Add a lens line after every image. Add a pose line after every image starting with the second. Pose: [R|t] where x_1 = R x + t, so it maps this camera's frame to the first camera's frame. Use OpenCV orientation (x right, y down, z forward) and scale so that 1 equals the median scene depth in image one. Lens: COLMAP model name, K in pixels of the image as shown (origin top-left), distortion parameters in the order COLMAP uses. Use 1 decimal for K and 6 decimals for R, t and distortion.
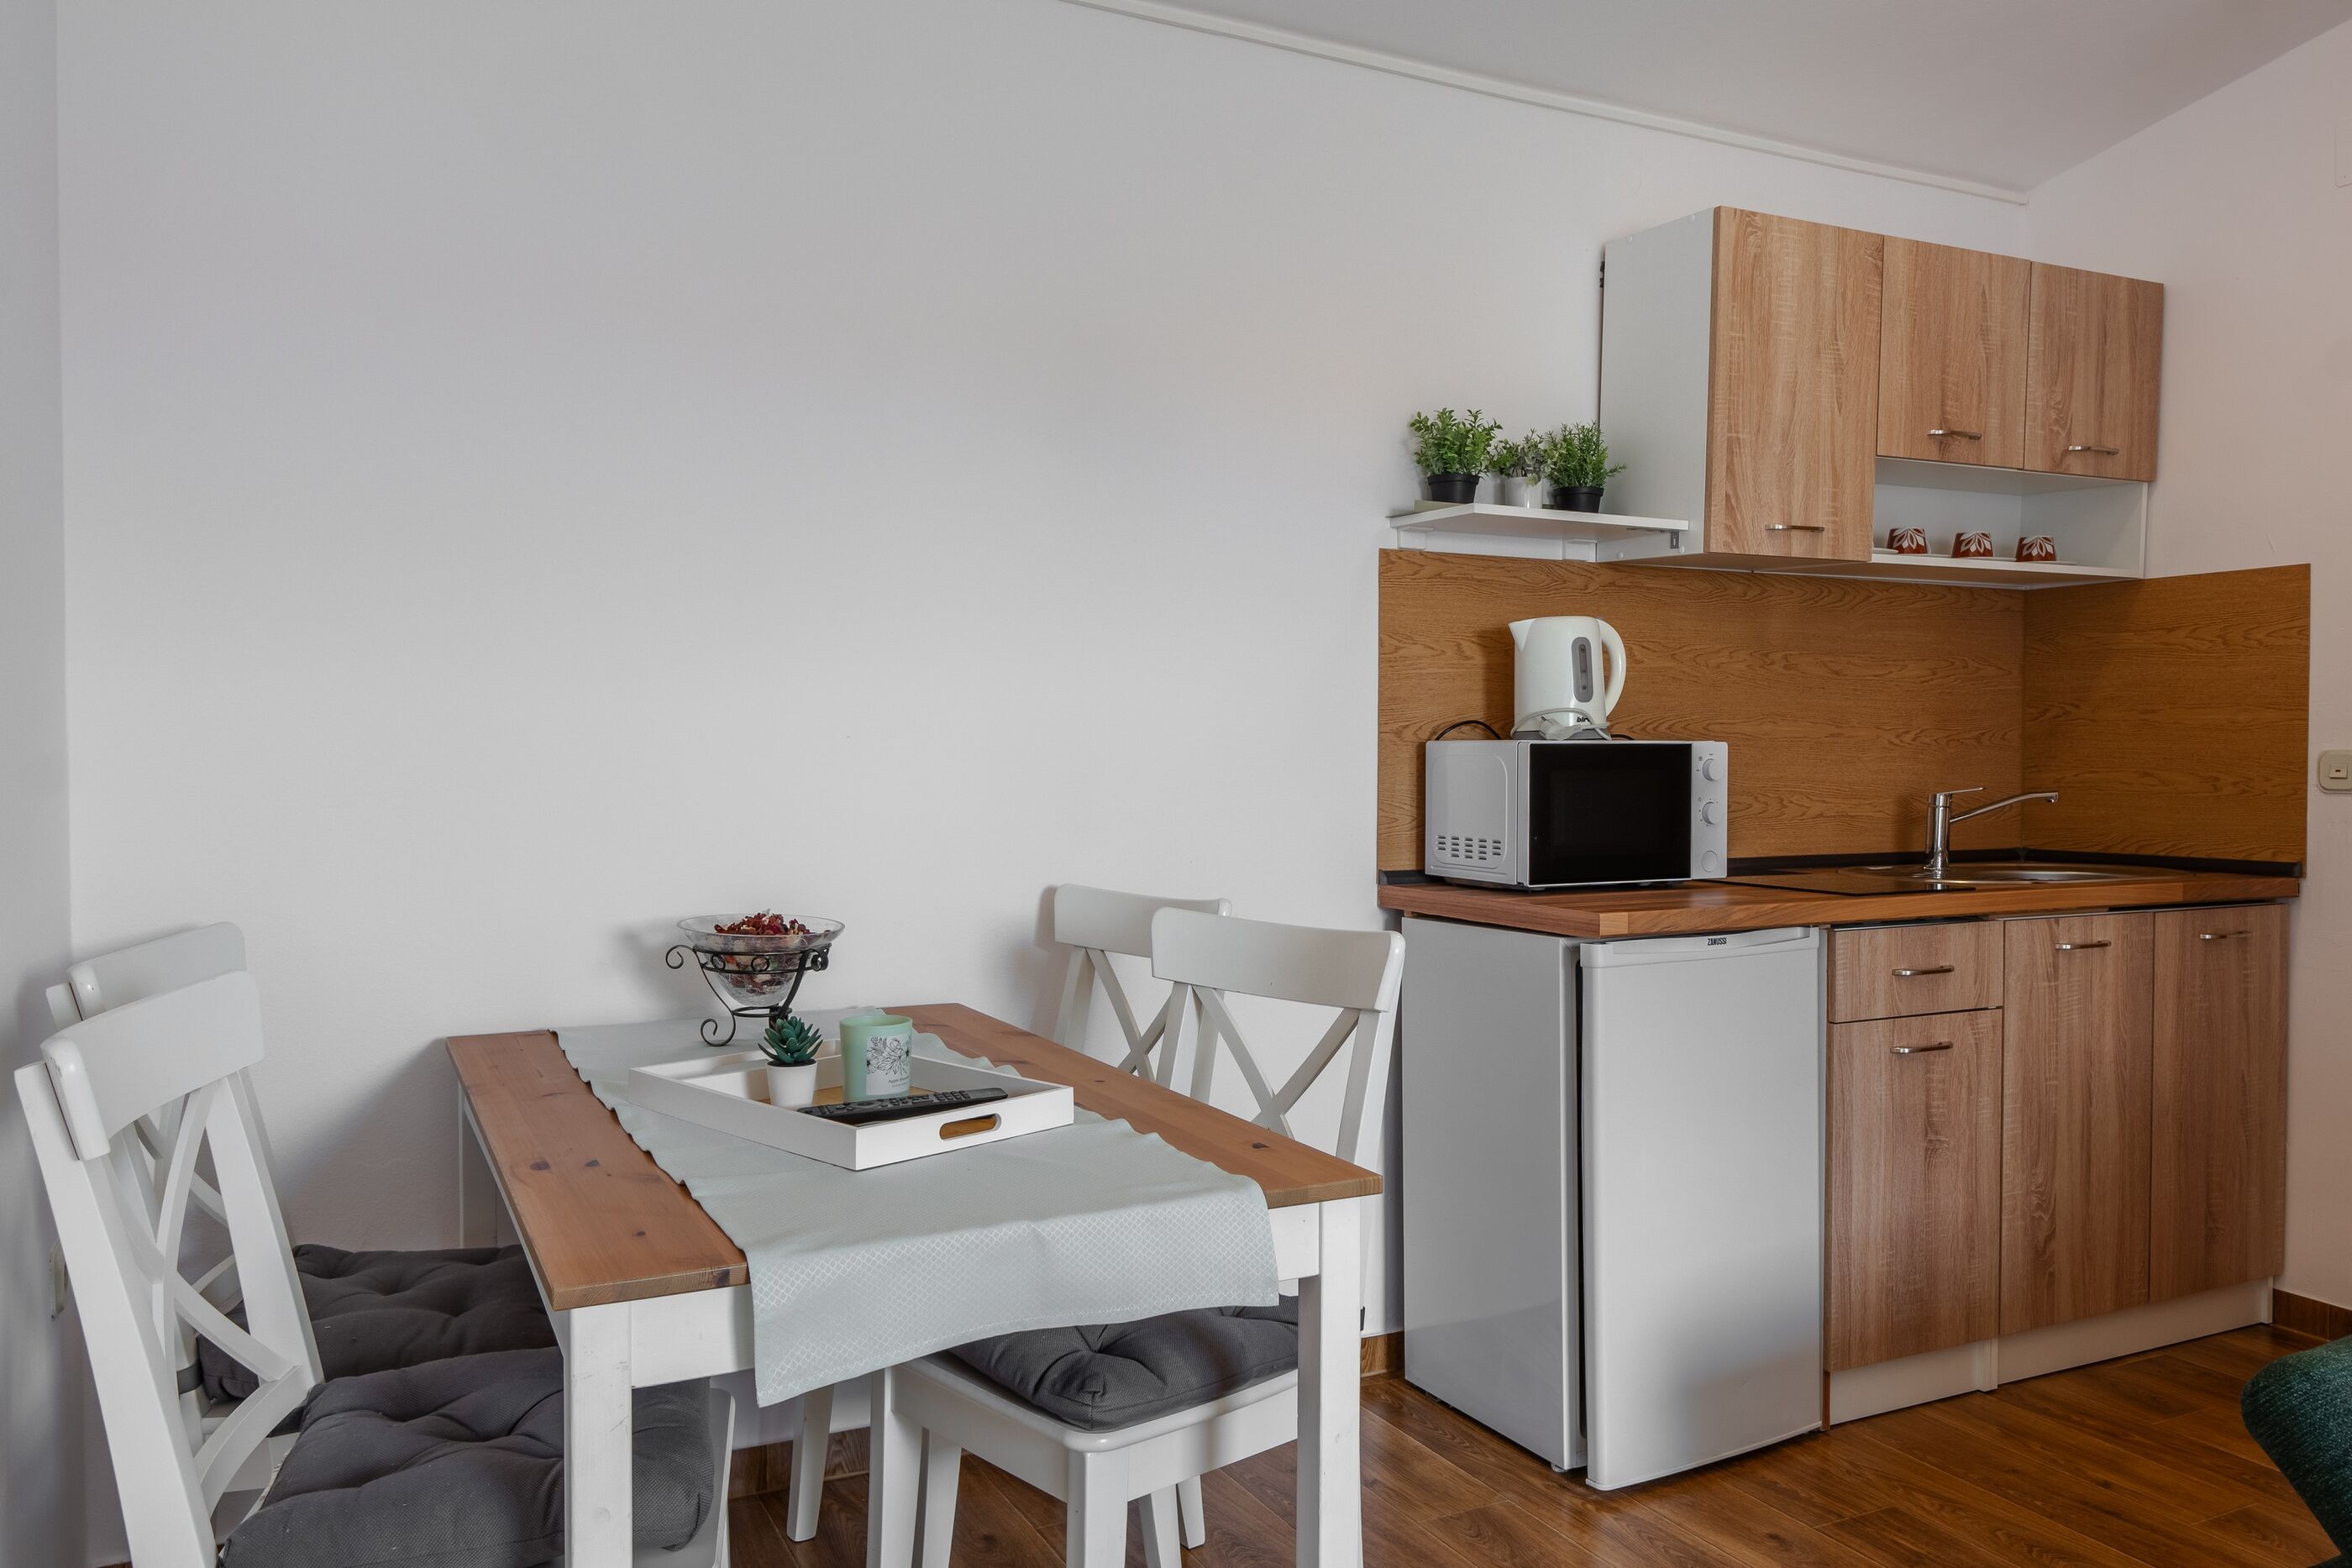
lens RADIAL K [[1683.4, 0, 1168.7], [0, 1683.4, 786.6], [0, 0, 1]] dist [0.001354, -0.006732]
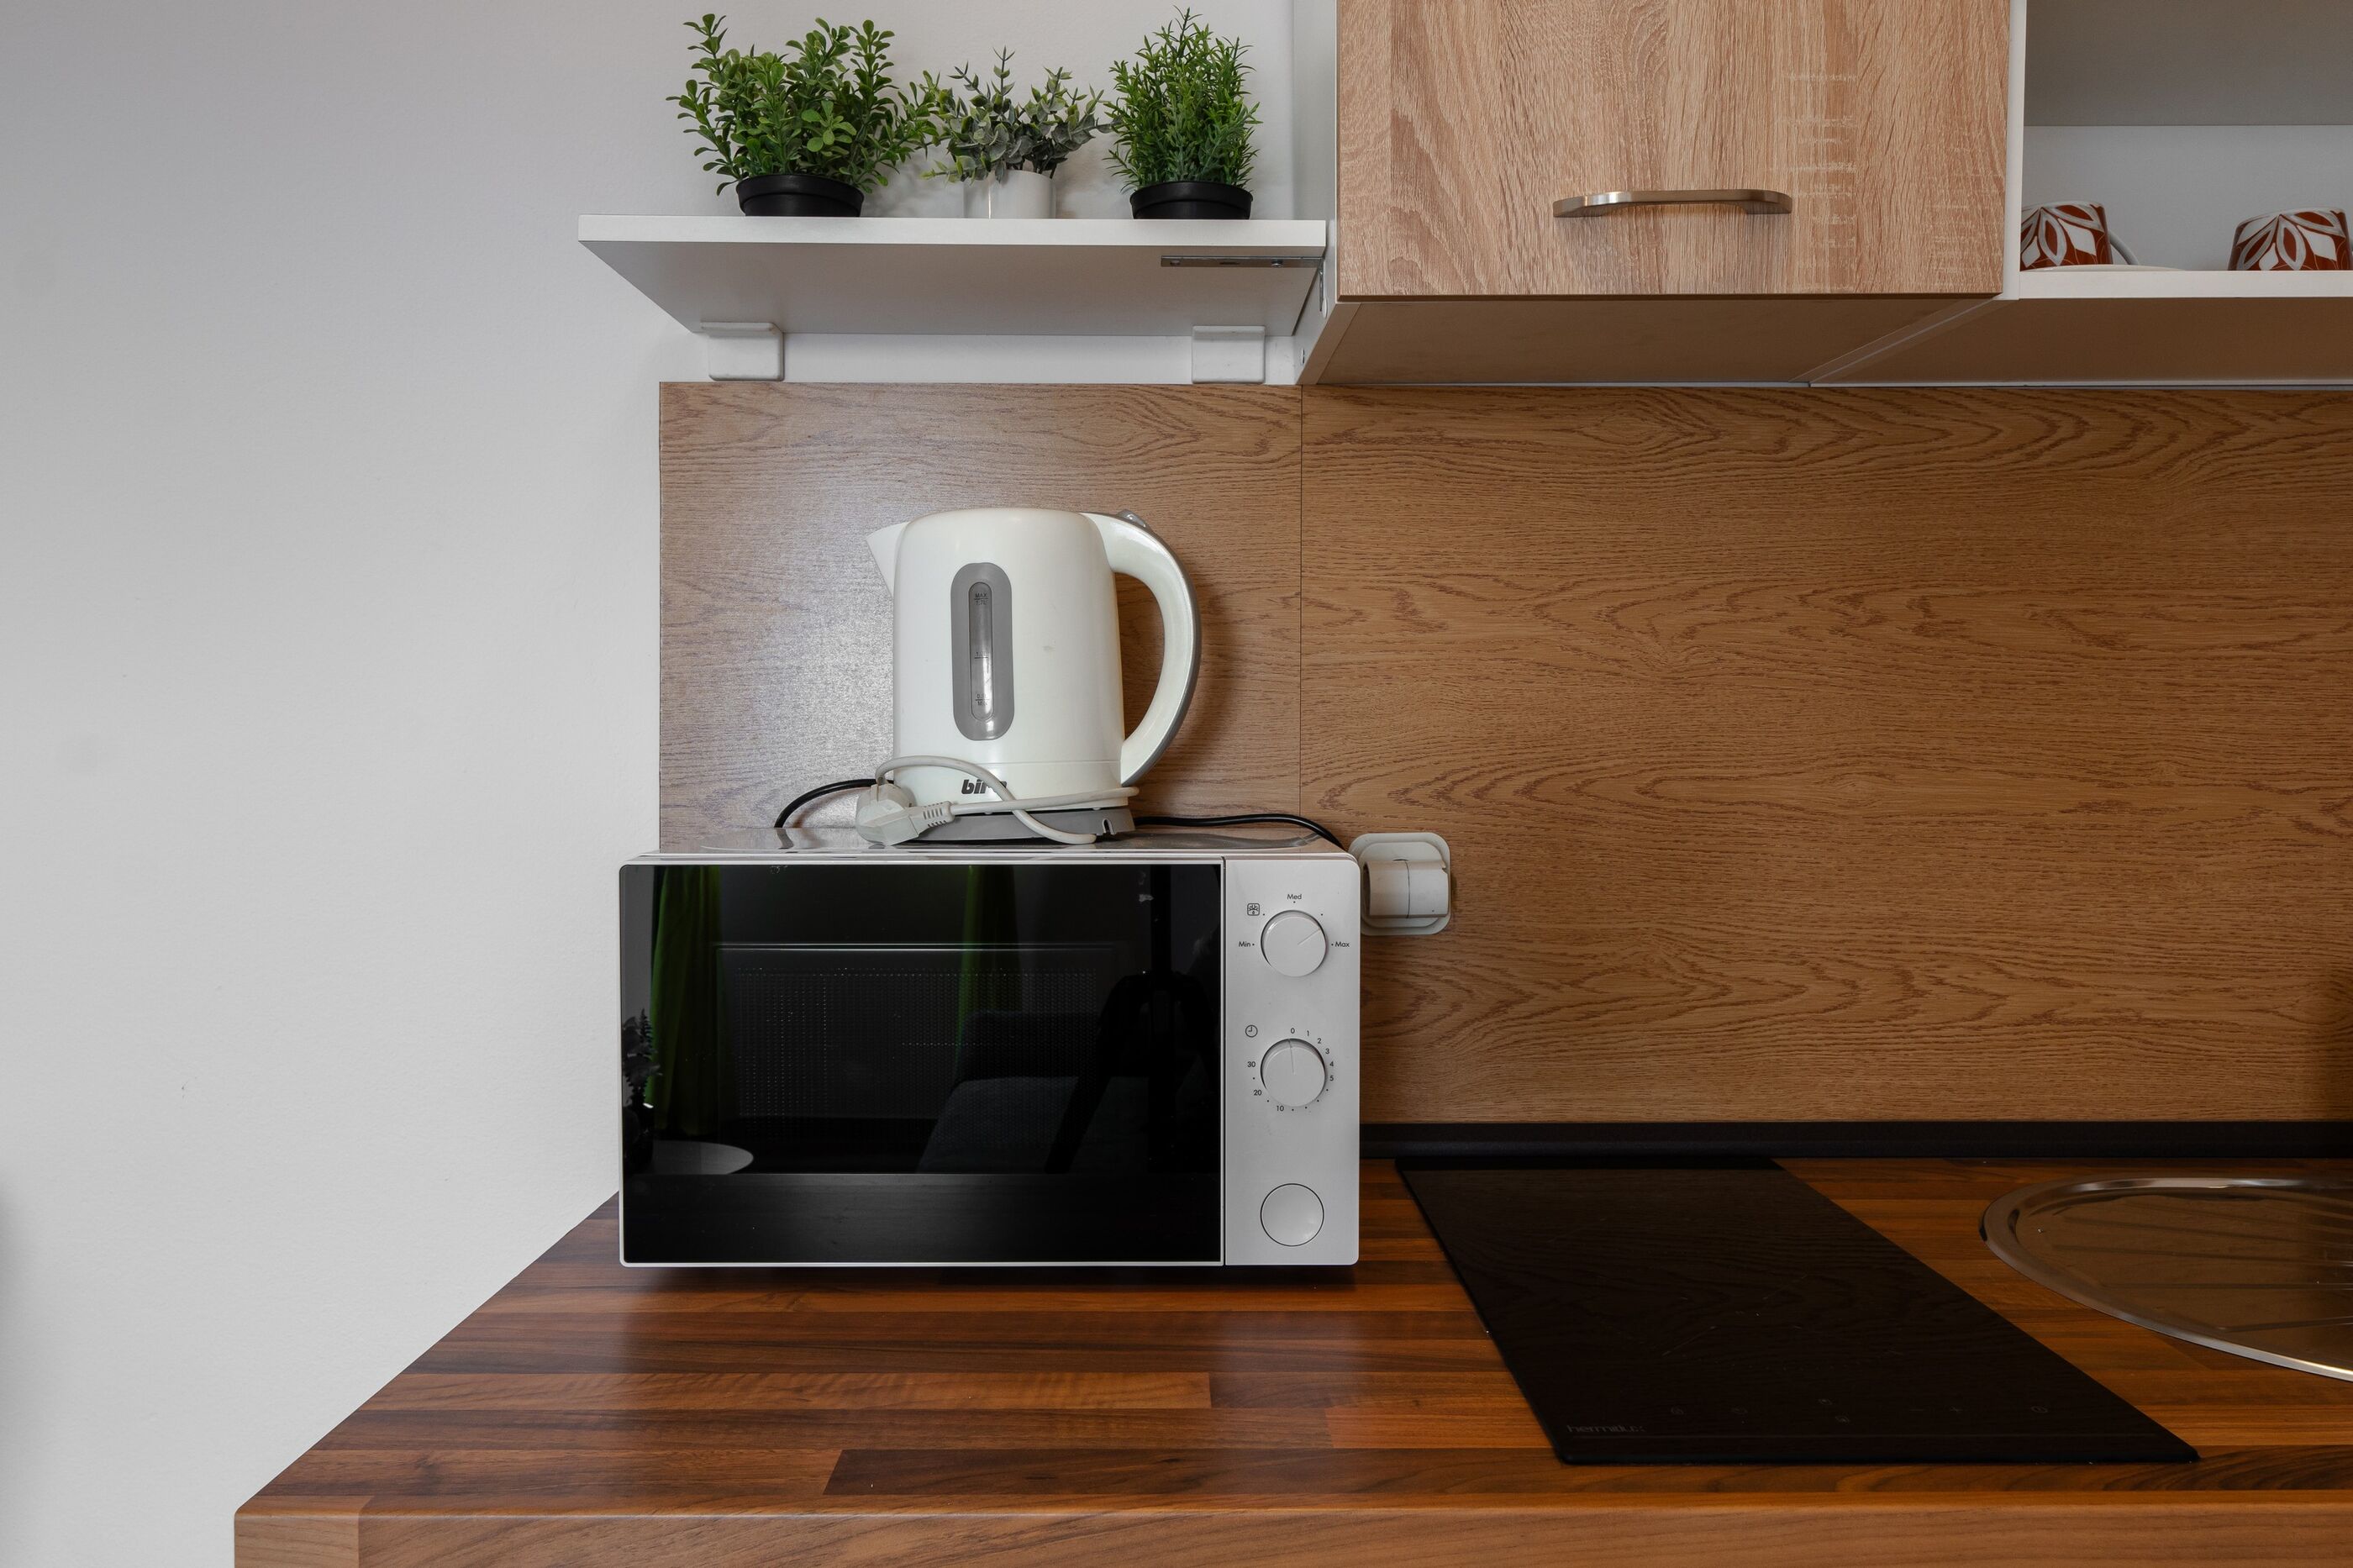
lens RADIAL K [[1636.9, 0, 1171.0], [0, 1636.9, 786.2], [0, 0, 1]] dist [0.001601, -0.004043]
pose [[0.903281, 0.012174, -0.428877, 0.424300], [-0.009560, 0.999920, 0.008249, -0.041976], [0.428944, -0.003351, 0.903325, 0.672433]]
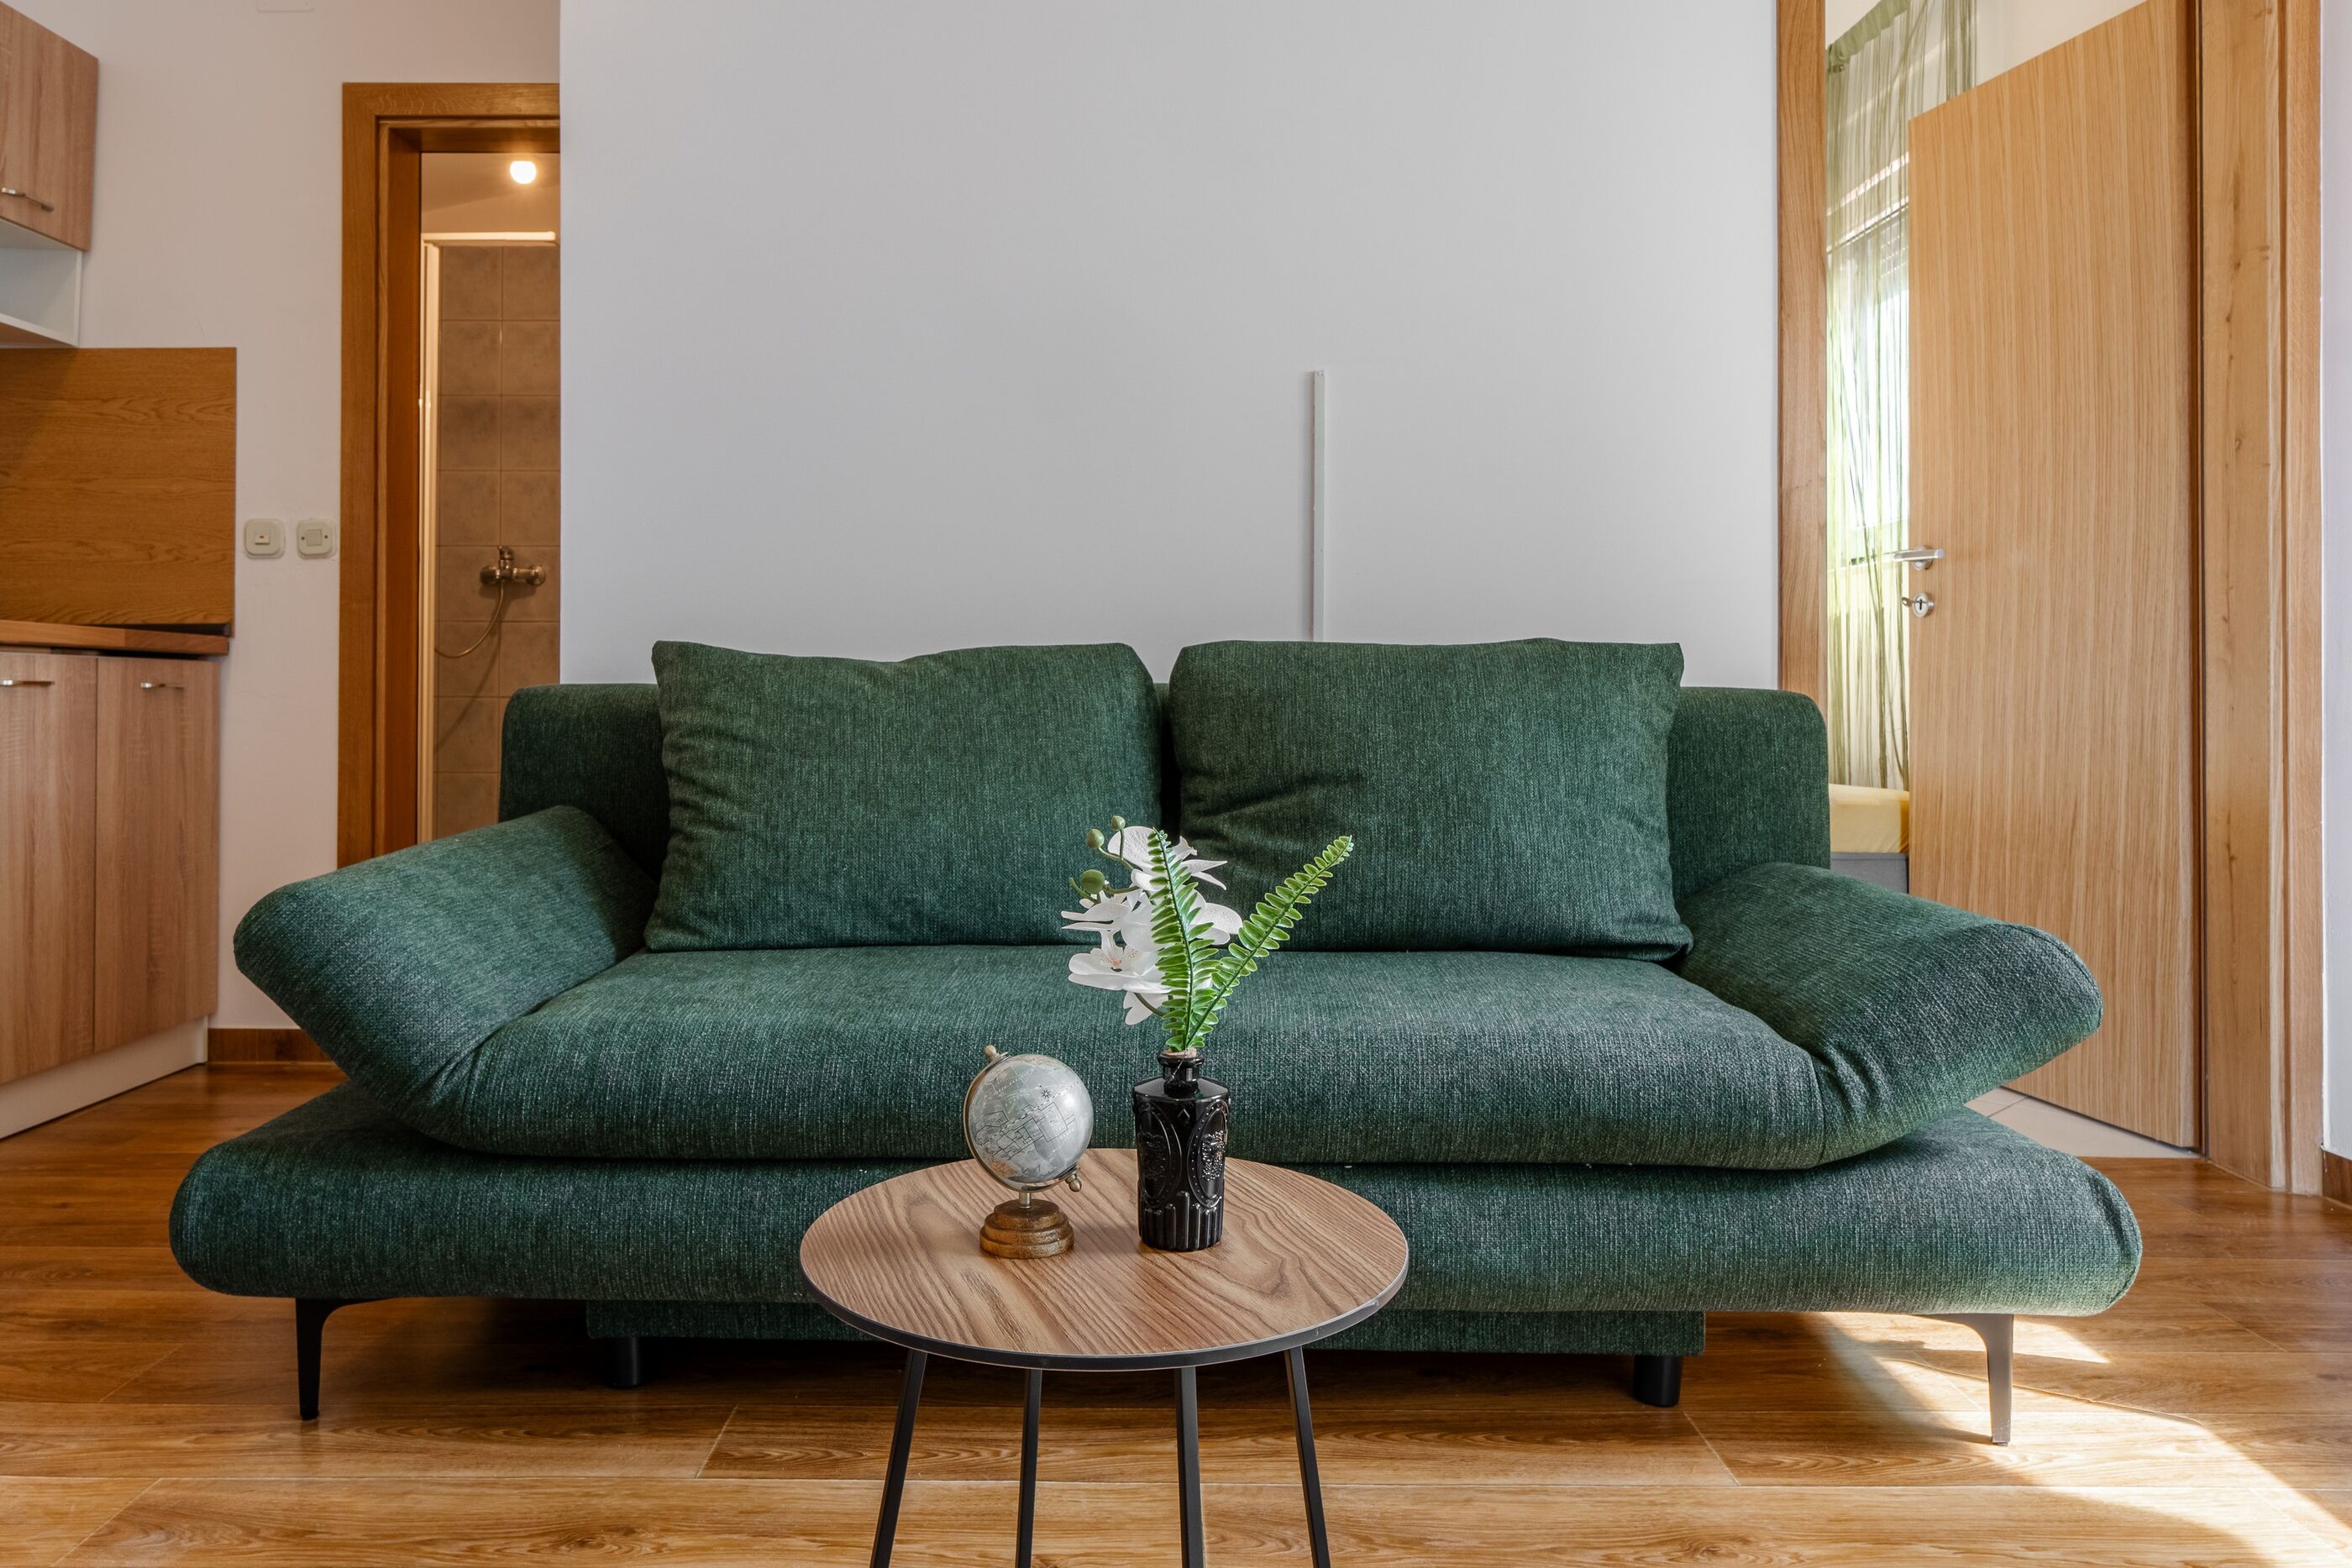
lens RADIAL K [[1680.4, 0, 1112.9], [0, 1680.4, 660.3], [0, 0, 1]] dist [0.002587, -0.004282]
pose [[0.453814, 0.017140, 0.890931, -0.030020], [0.022525, 0.999275, -0.030698, 0.122646], [-0.890812, 0.033999, 0.453099, 0.011456]]
